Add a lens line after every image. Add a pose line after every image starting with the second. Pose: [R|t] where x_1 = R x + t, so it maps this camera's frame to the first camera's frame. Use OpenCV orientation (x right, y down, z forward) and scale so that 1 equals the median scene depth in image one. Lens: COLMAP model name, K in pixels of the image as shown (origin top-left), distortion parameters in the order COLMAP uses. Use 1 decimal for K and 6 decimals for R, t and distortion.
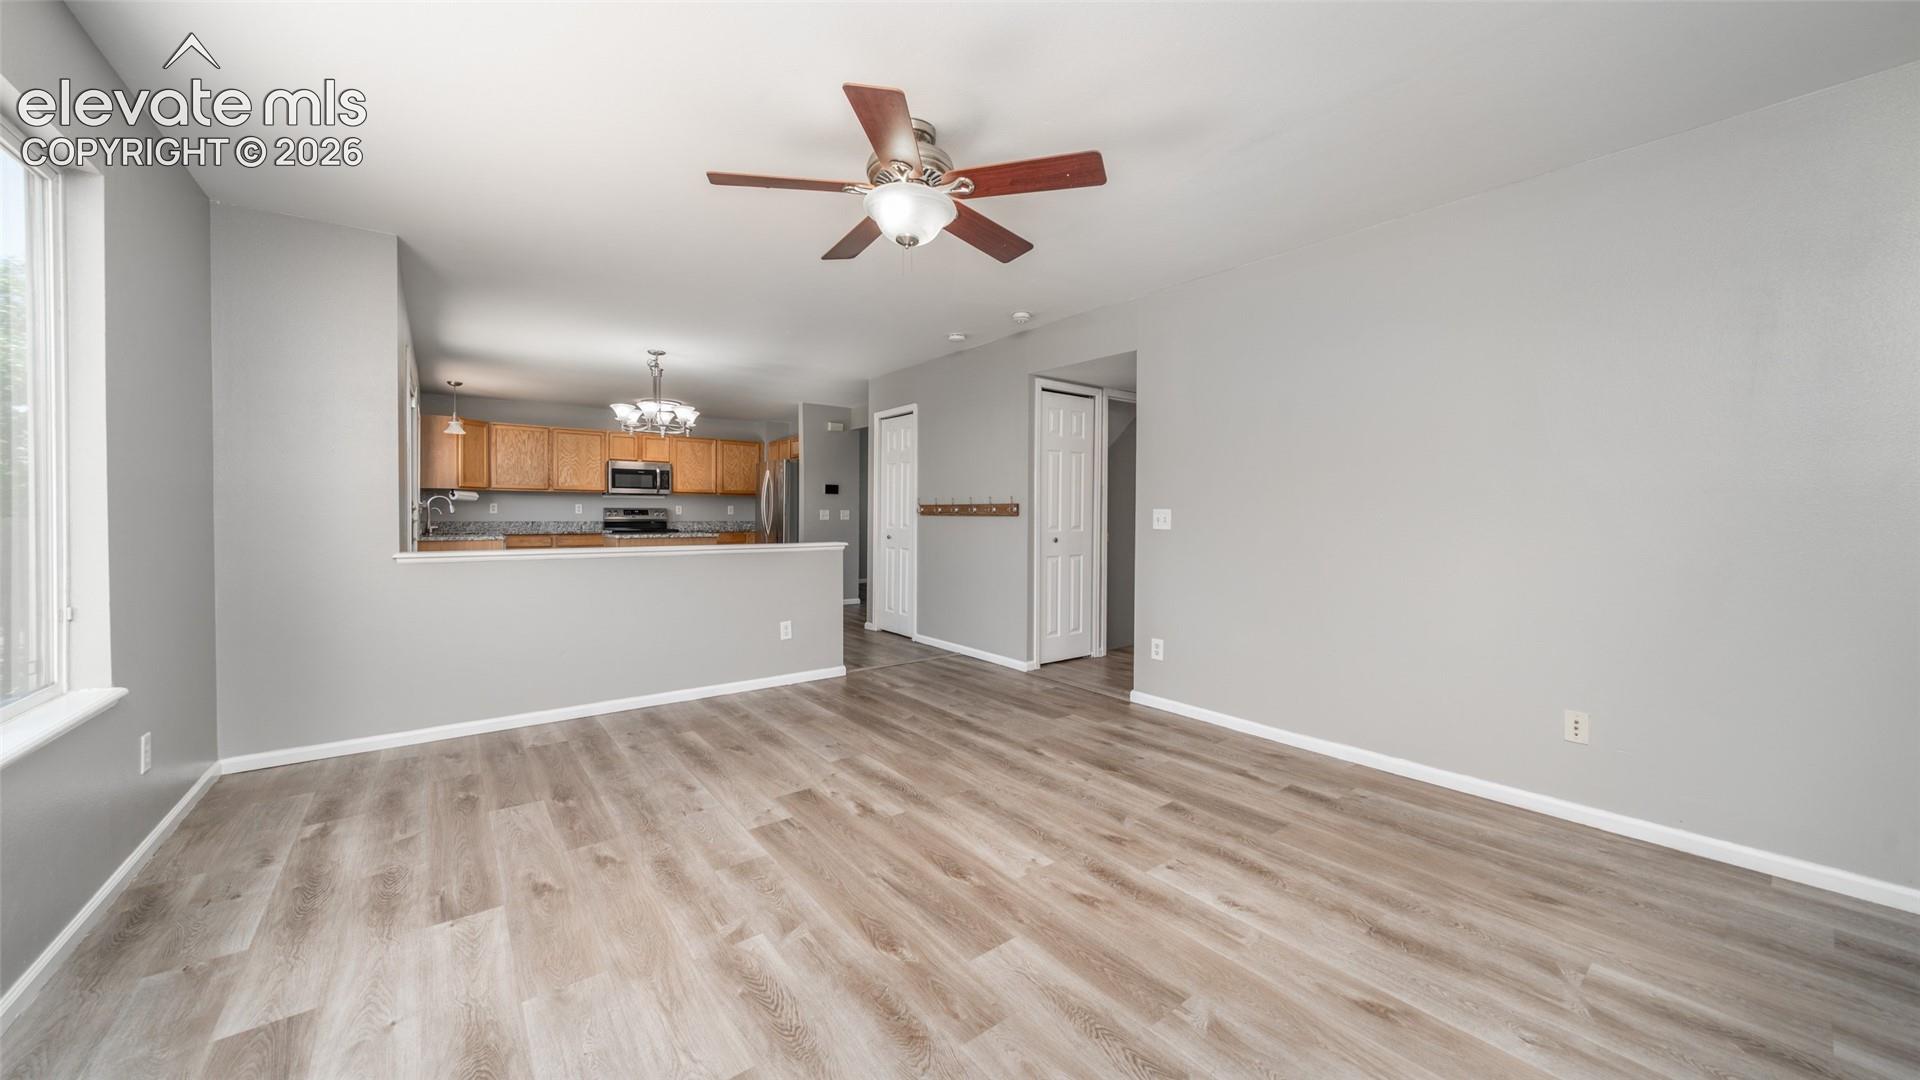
lens RADIAL K [[672.9, 0, 957.1], [0, 672.9, 524.8], [0, 0, 1]] dist [-0.002457, -0.000295]
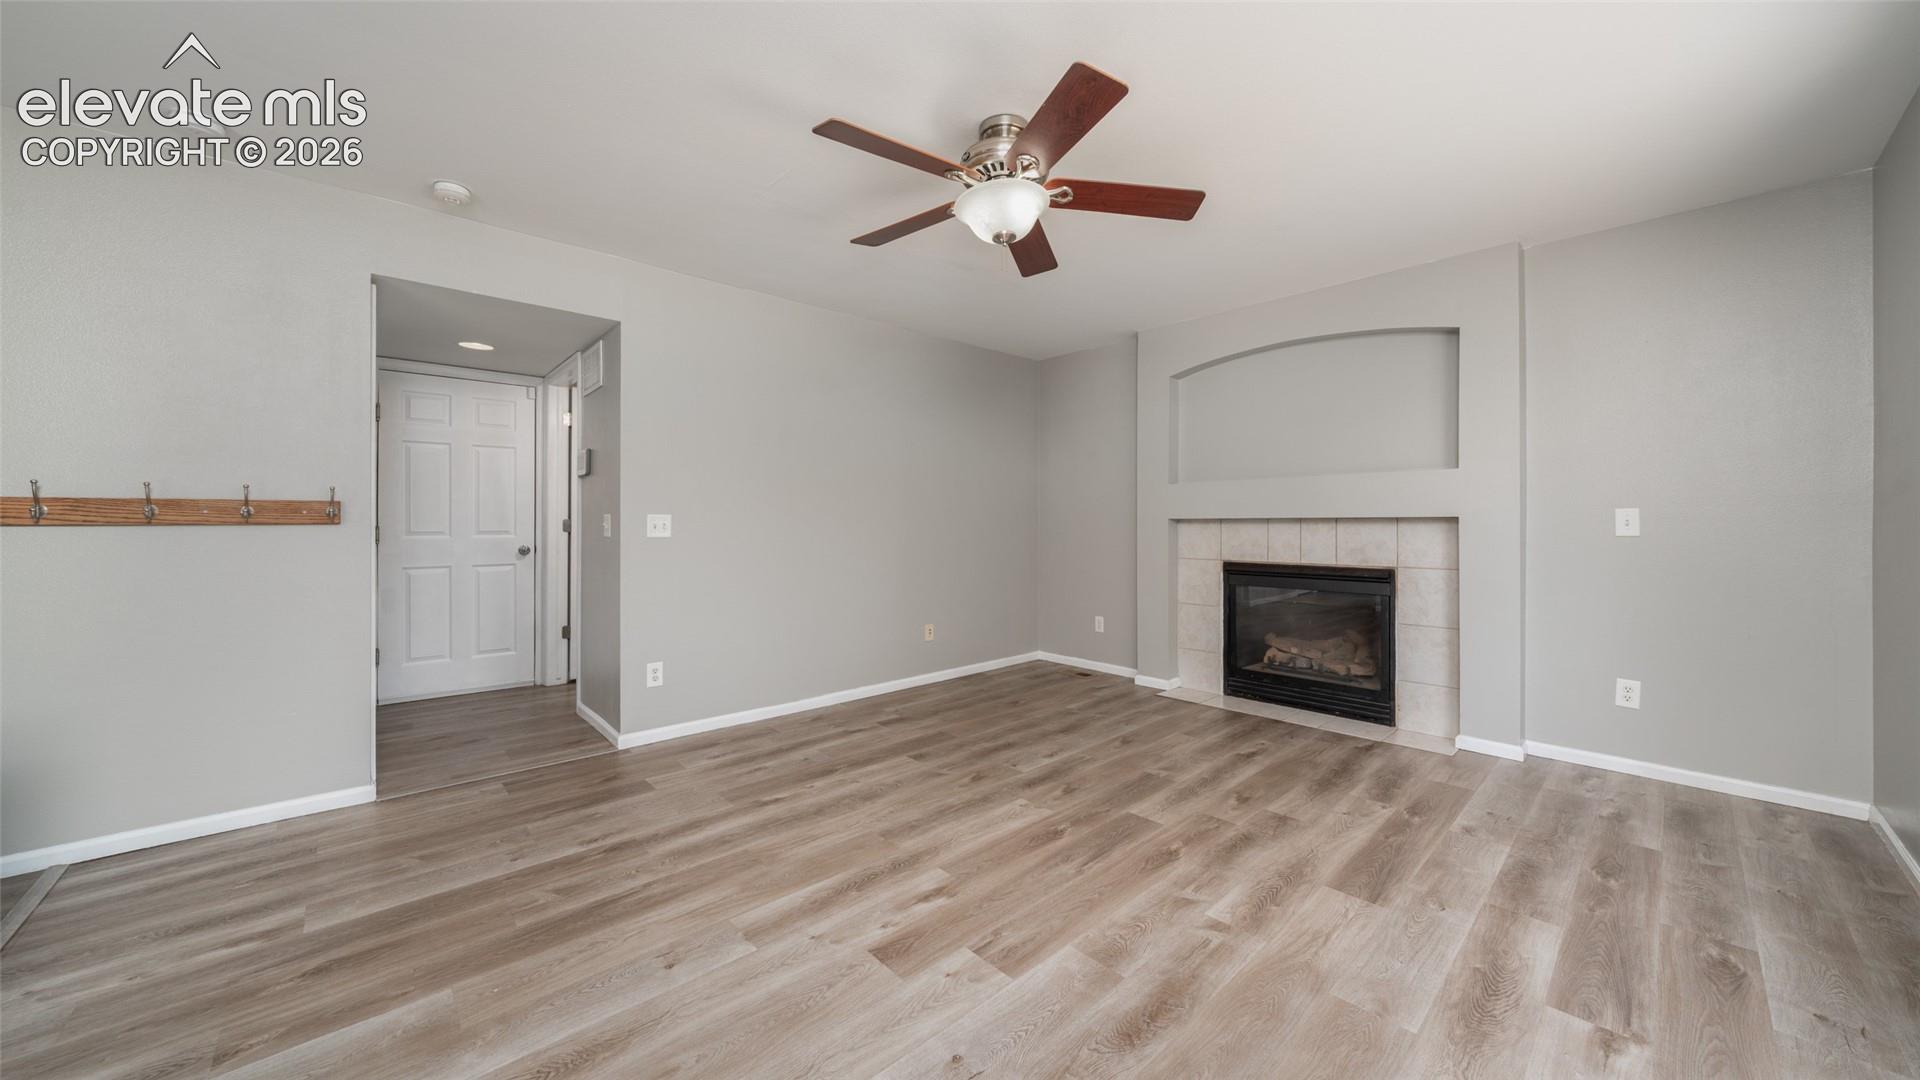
lens RADIAL K [[672.9, 0, 957.1], [0, 672.9, 524.8], [0, 0, 1]] dist [-0.002457, -0.000295]
pose [[-0.089480, -0.008771, 0.995950, -0.740813], [0.014327, 0.999846, 0.010092, -0.015830], [-0.995886, 0.015172, -0.089341, 0.832578]]
